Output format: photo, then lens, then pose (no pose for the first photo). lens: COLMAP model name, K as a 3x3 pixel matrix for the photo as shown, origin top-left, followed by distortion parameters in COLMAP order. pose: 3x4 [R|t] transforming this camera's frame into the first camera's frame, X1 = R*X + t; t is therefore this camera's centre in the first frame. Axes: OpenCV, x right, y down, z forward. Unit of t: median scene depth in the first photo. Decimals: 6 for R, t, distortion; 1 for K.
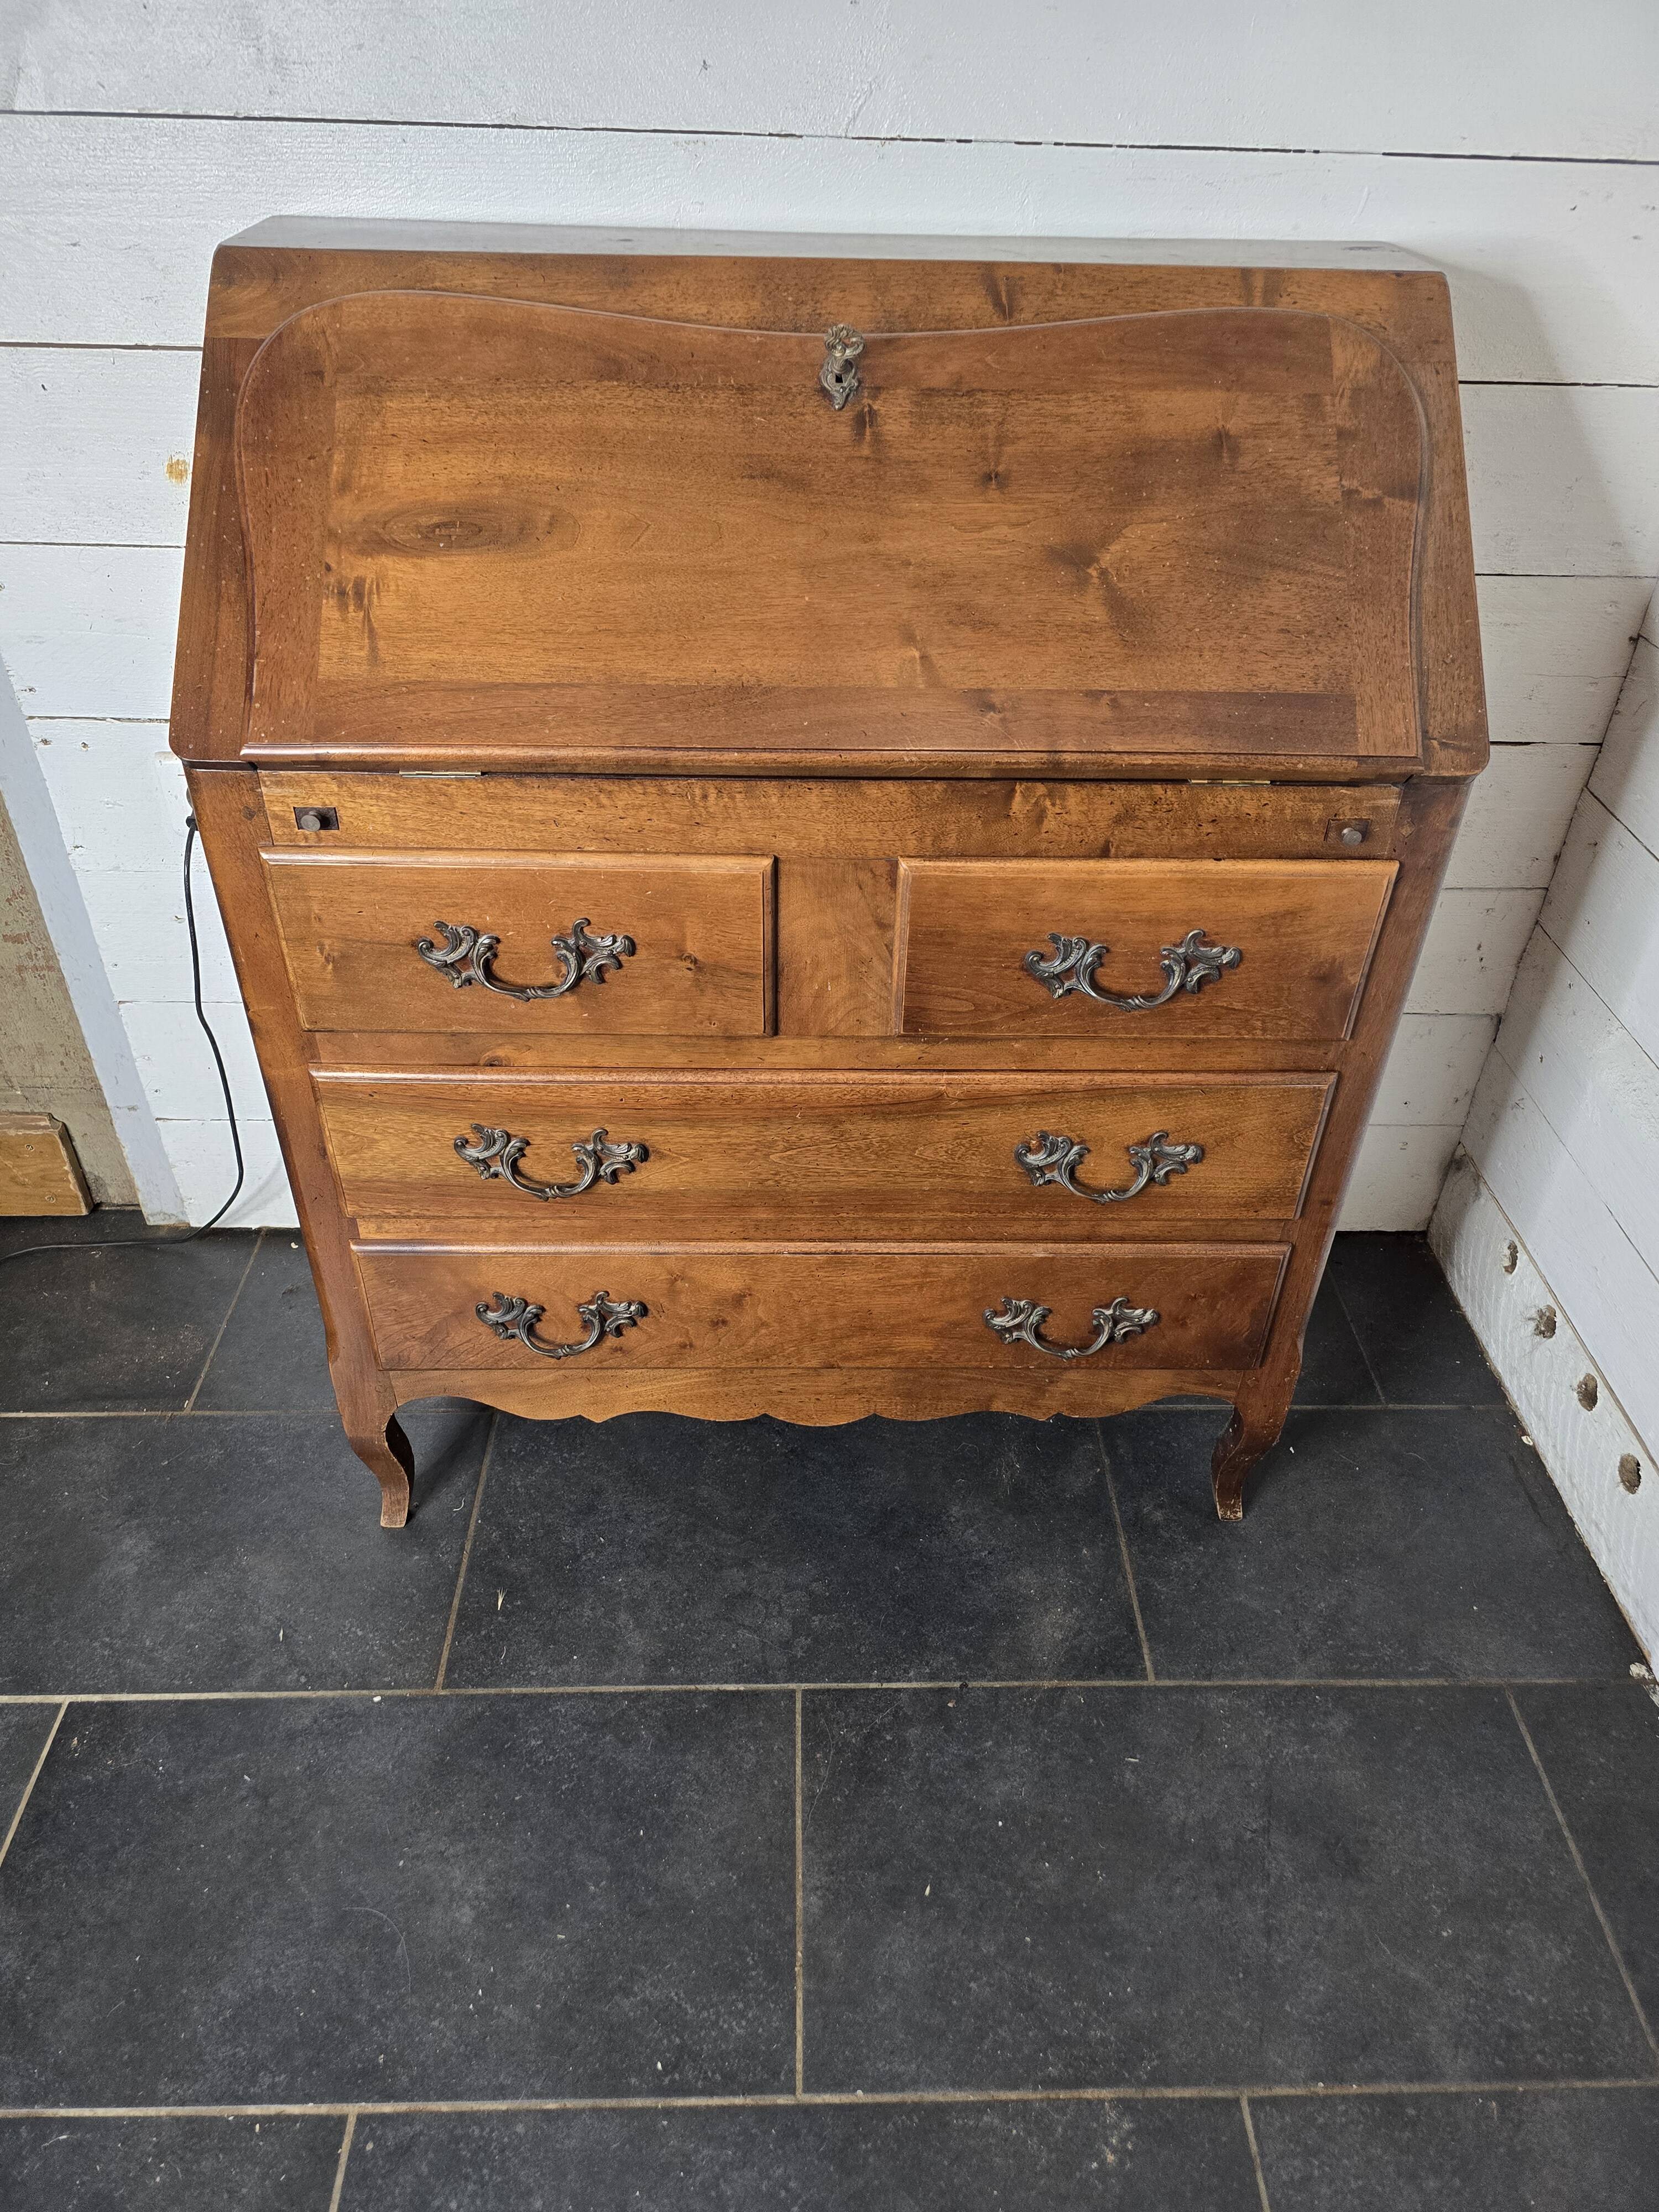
lens RADIAL K [[1480.6, 0, 840.1], [0, 1480.6, 1099.4], [0, 0, 1]] dist [0.065378, -0.060715]
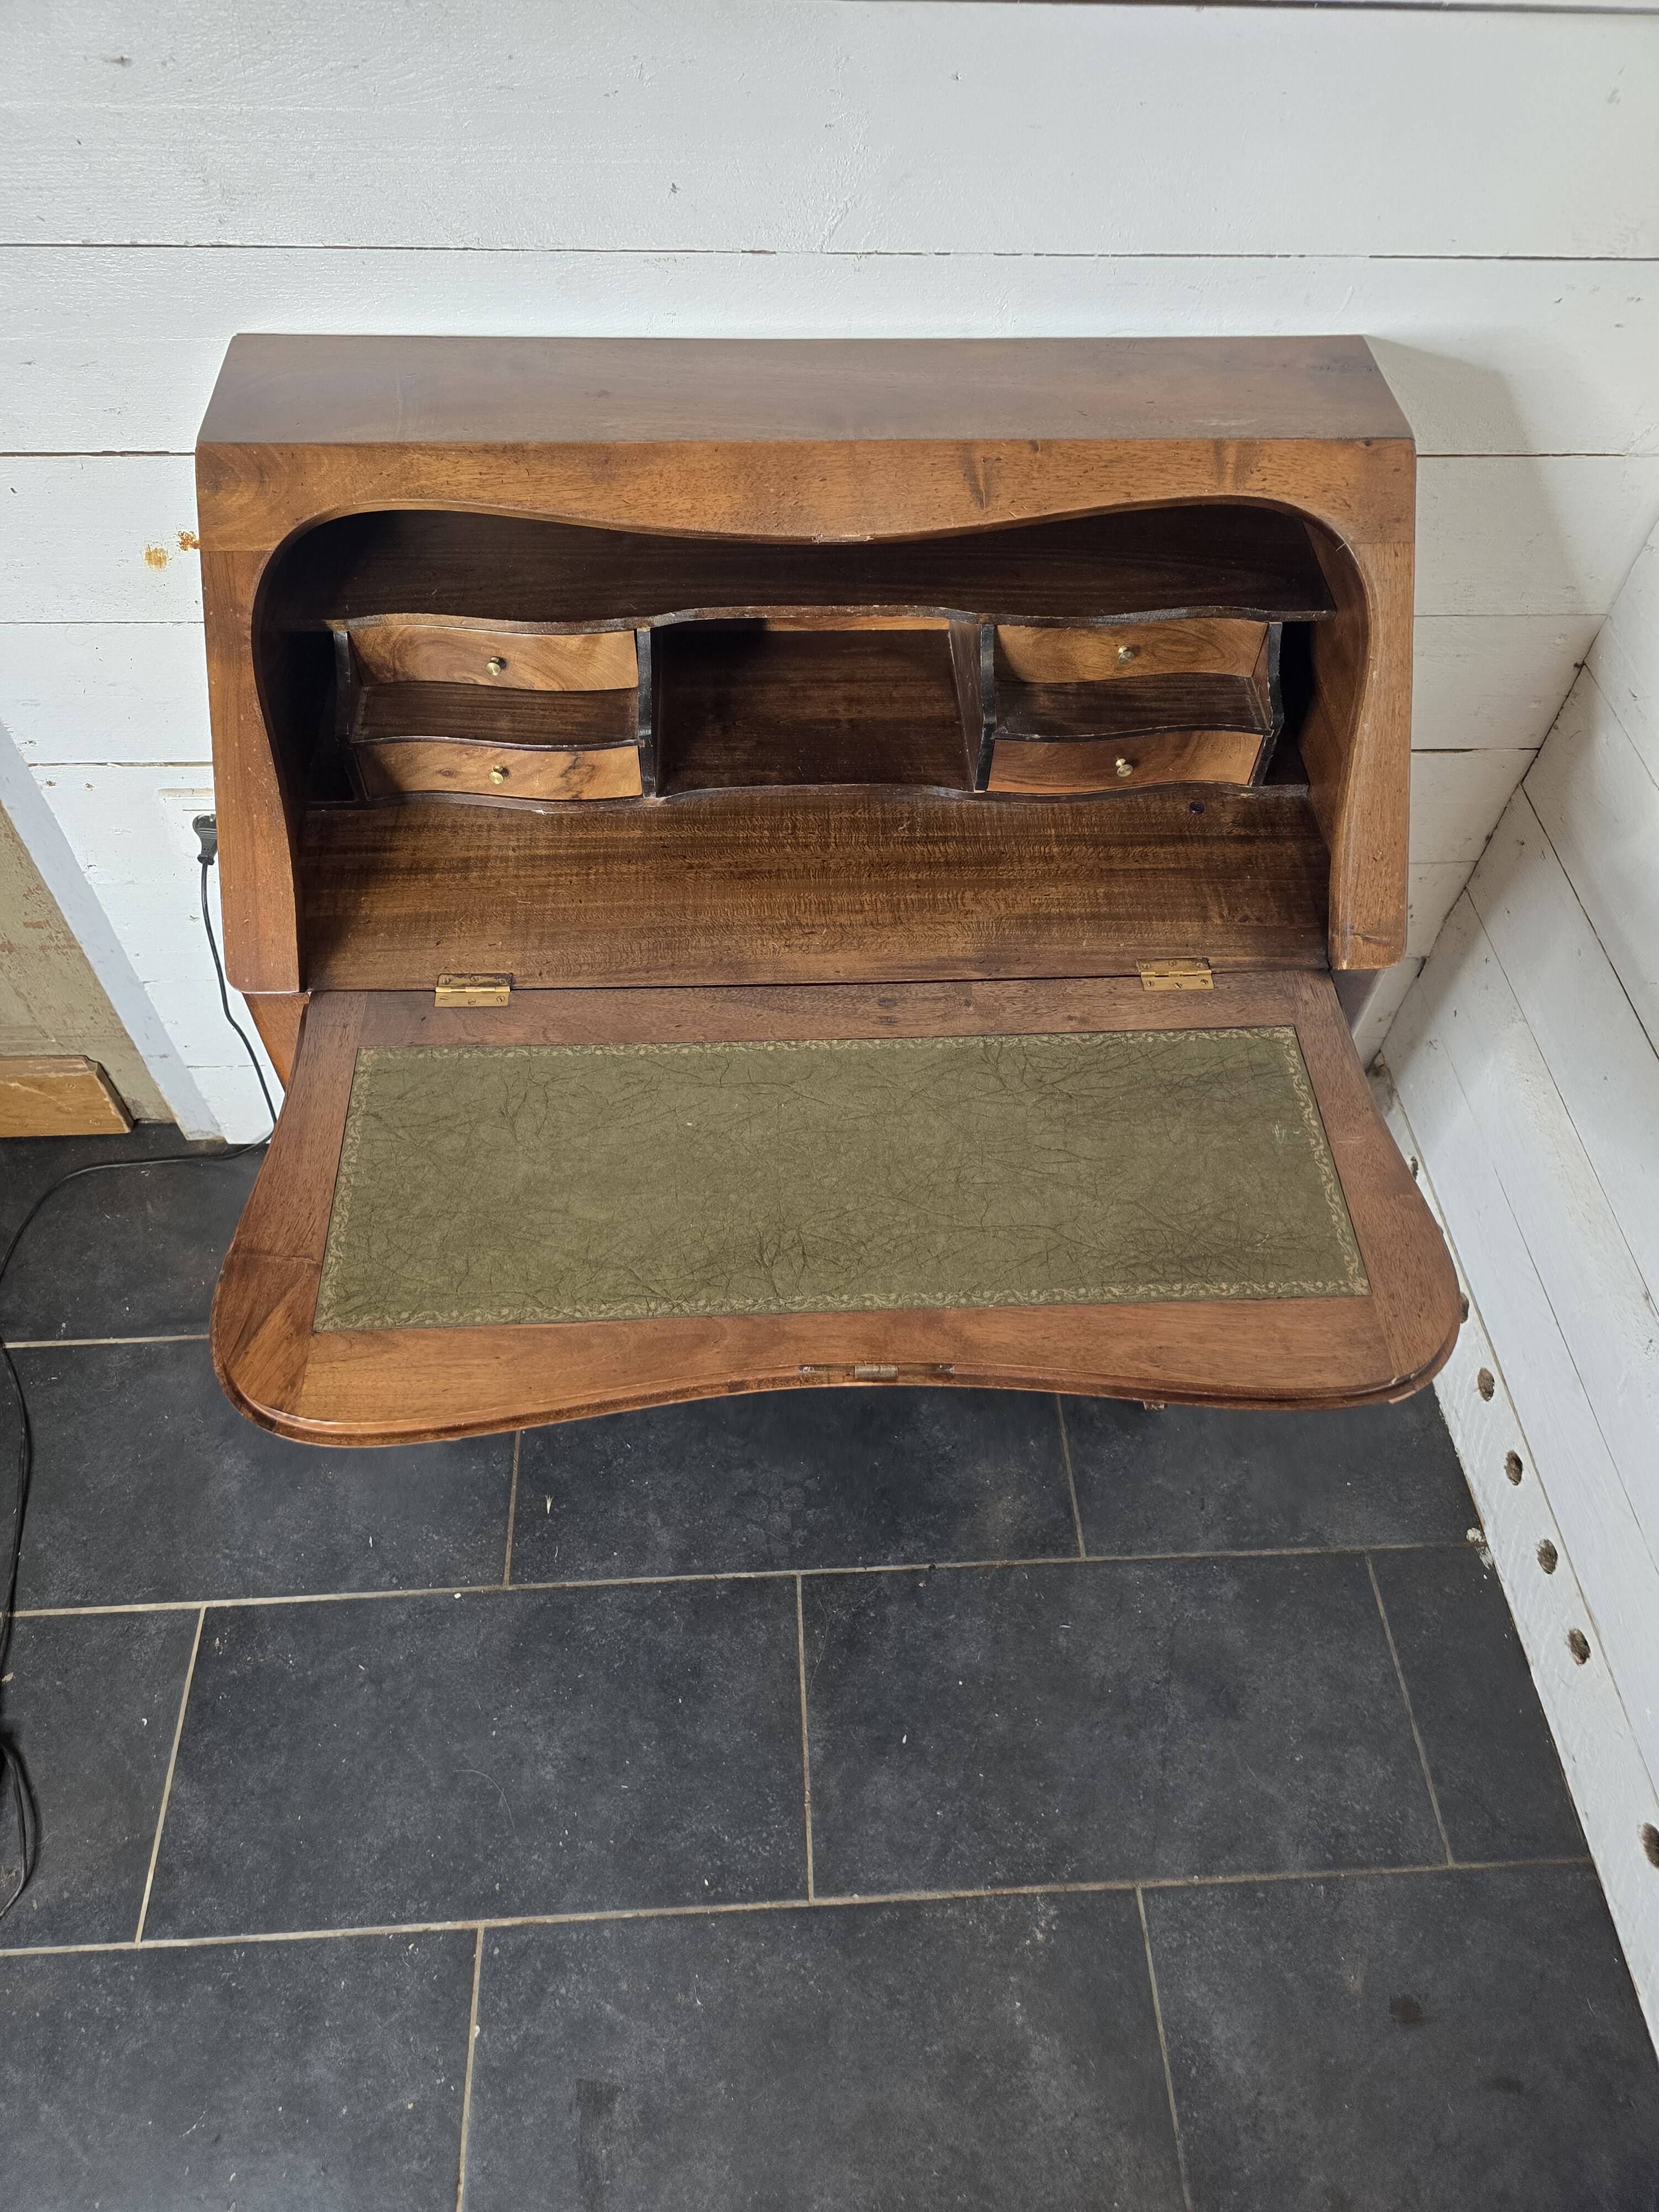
lens RADIAL K [[1477.3, 0, 834.5], [0, 1477.3, 1103.7], [0, 0, 1]] dist [0.070802, -0.066780]
pose [[0.999504, -0.021439, 0.023066, -0.020426], [0.014037, 0.958991, 0.283090, -0.370107], [-0.028190, -0.282626, 0.958816, -0.080682]]
